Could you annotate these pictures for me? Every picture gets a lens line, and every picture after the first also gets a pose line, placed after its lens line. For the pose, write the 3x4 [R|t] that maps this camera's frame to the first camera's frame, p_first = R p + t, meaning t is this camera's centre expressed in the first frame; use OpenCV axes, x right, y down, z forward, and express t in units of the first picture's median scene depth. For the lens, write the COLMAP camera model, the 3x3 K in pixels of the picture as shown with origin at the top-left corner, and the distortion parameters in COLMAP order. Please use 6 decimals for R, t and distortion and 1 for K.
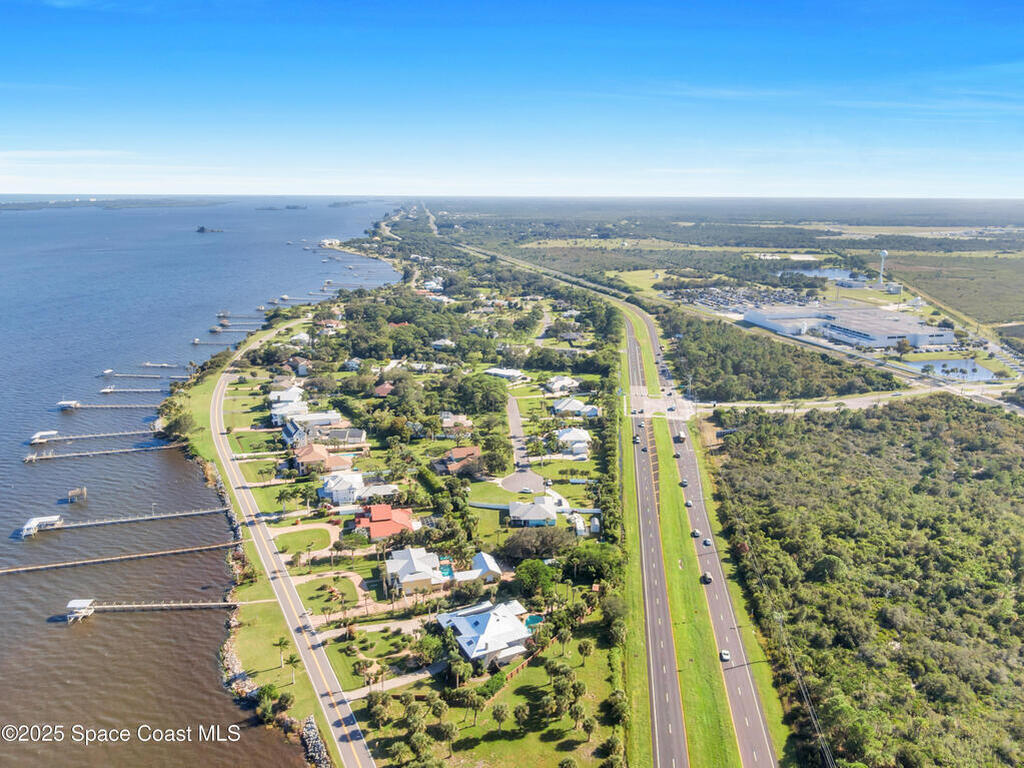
lens RADIAL K [[725.4, 0, 548.5], [0, 725.4, 384.6], [0, 0, 1]] dist [0.045539, -0.047249]
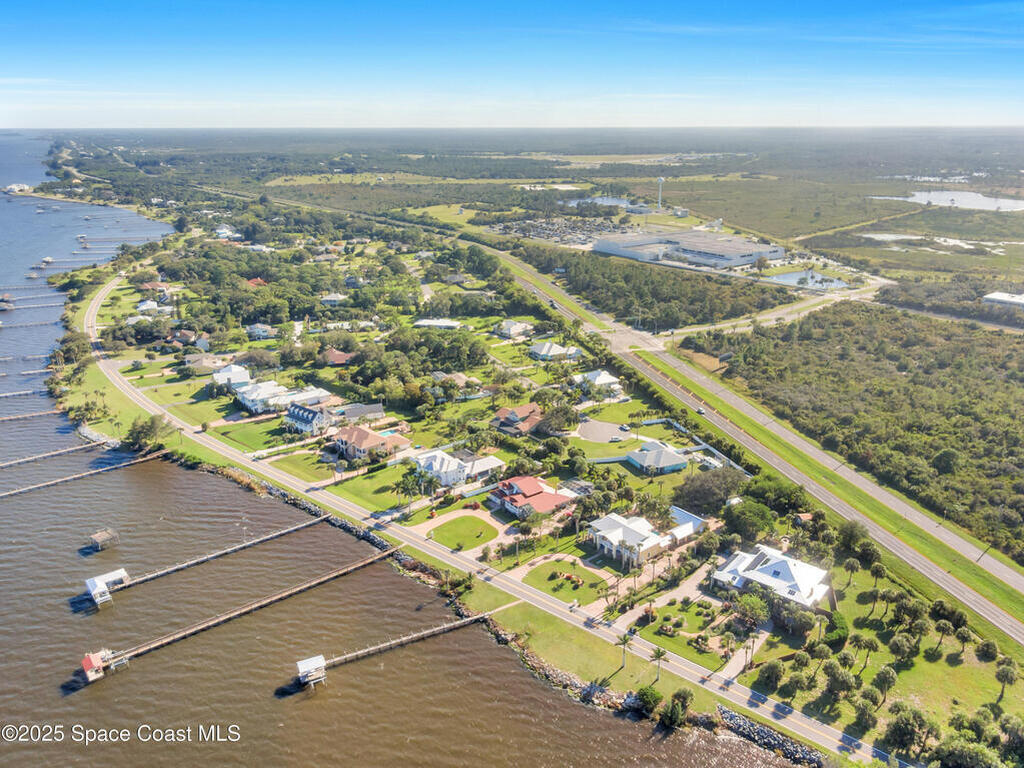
lens RADIAL K [[725.4, 0, 548.5], [0, 725.4, 384.6], [0, 0, 1]] dist [0.045539, -0.047249]
pose [[0.926109, -0.133294, 0.352923, -0.291004], [0.102405, 0.989198, 0.104885, -0.023645], [-0.363091, -0.060994, 0.929755, 0.090477]]
